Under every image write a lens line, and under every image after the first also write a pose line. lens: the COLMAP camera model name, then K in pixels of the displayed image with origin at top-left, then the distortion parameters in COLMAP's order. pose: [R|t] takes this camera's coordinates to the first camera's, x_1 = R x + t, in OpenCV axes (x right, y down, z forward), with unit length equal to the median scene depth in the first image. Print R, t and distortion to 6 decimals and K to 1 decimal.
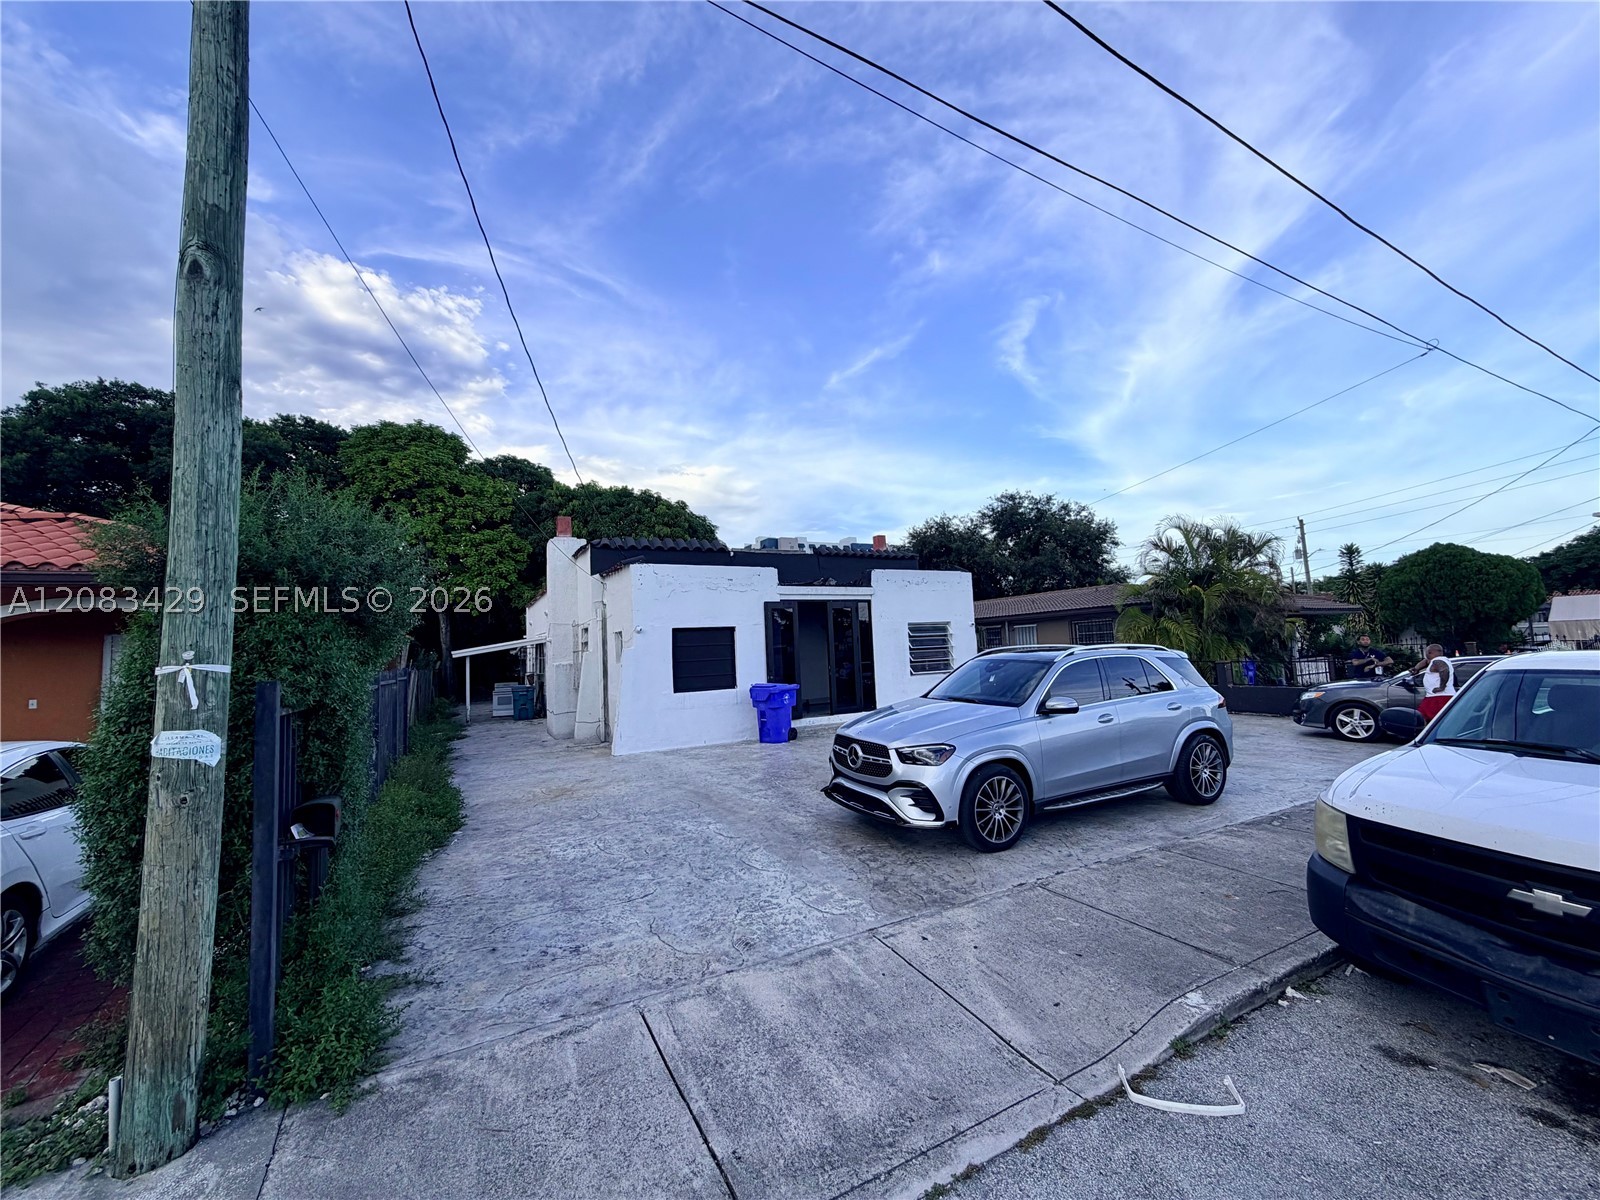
lens RADIAL K [[638.5, 0, 785.4], [0, 638.5, 593.9], [0, 0, 1]] dist [-0.000573, 0.000198]
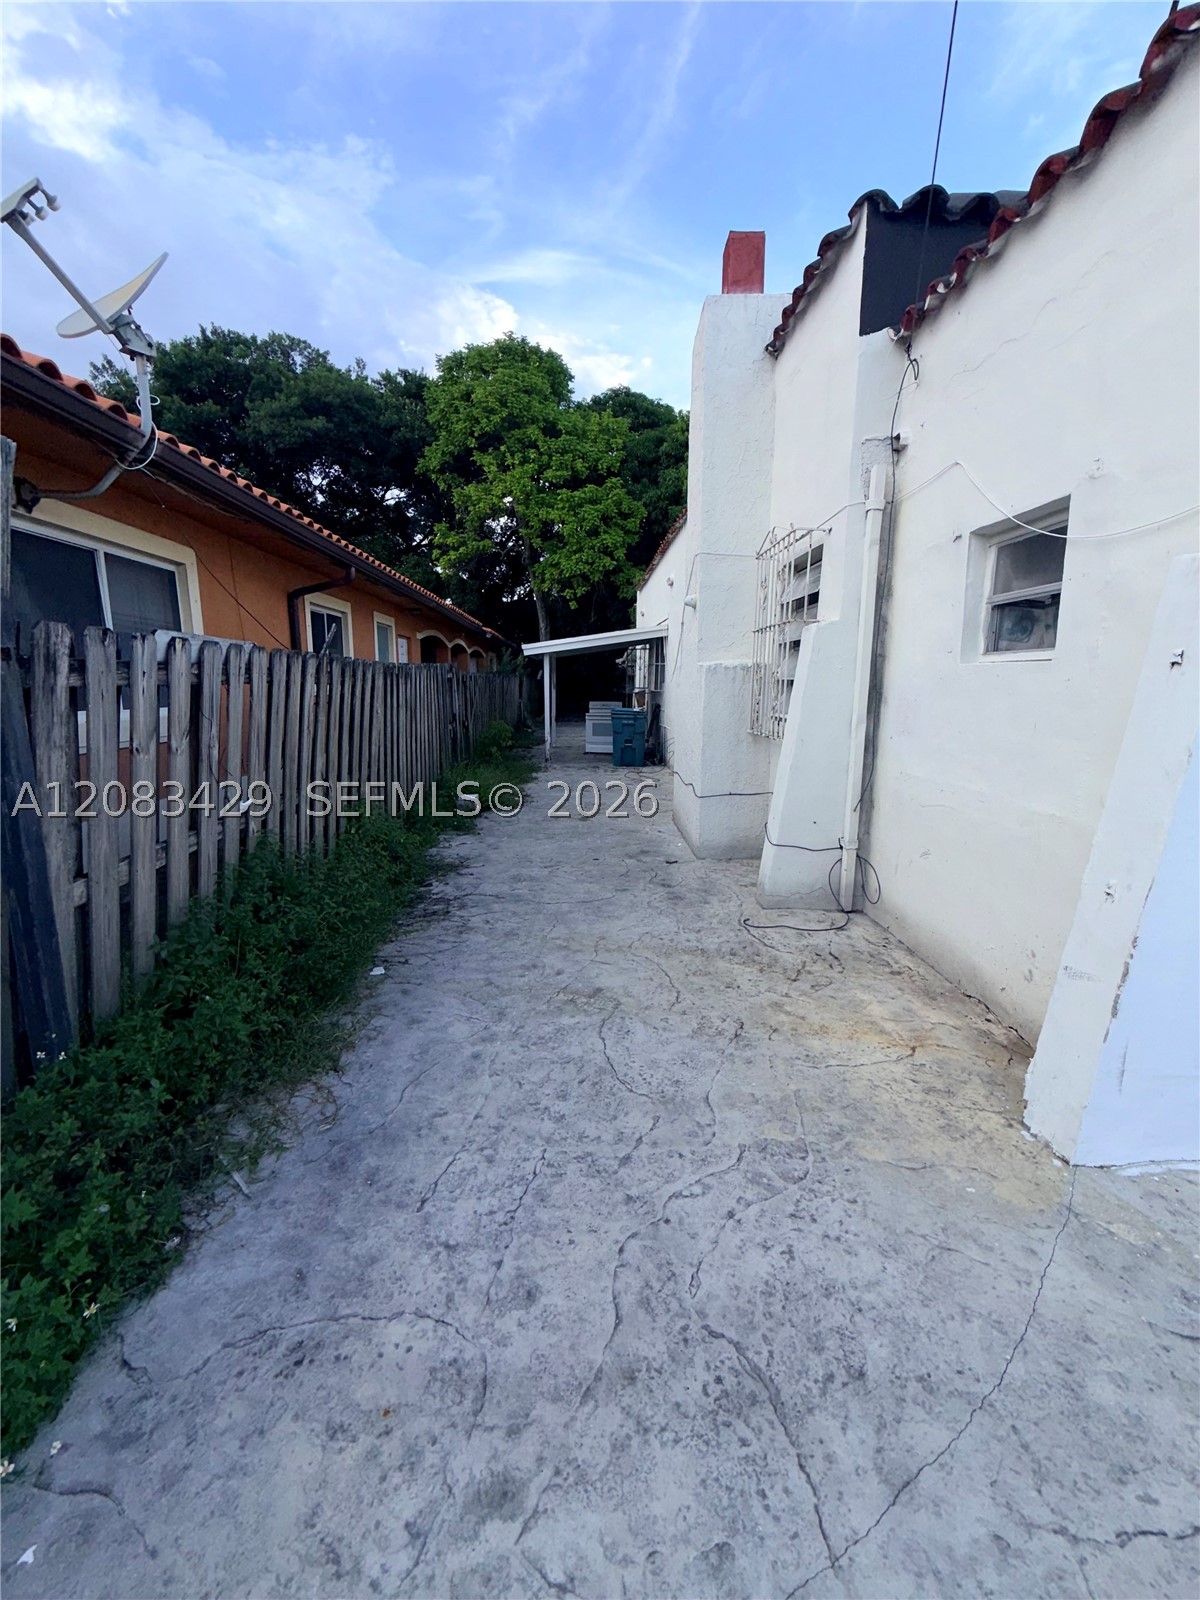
lens RADIAL K [[638.5, 0, 593.5], [0, 638.5, 799.4], [0, 0, 1]] dist [-0.000573, 0.000198]
pose [[0.900856, 0.133382, -0.413121, -0.120433], [-0.012875, 0.959420, 0.281687, 0.038347], [0.433928, -0.248441, 0.866016, 0.296120]]
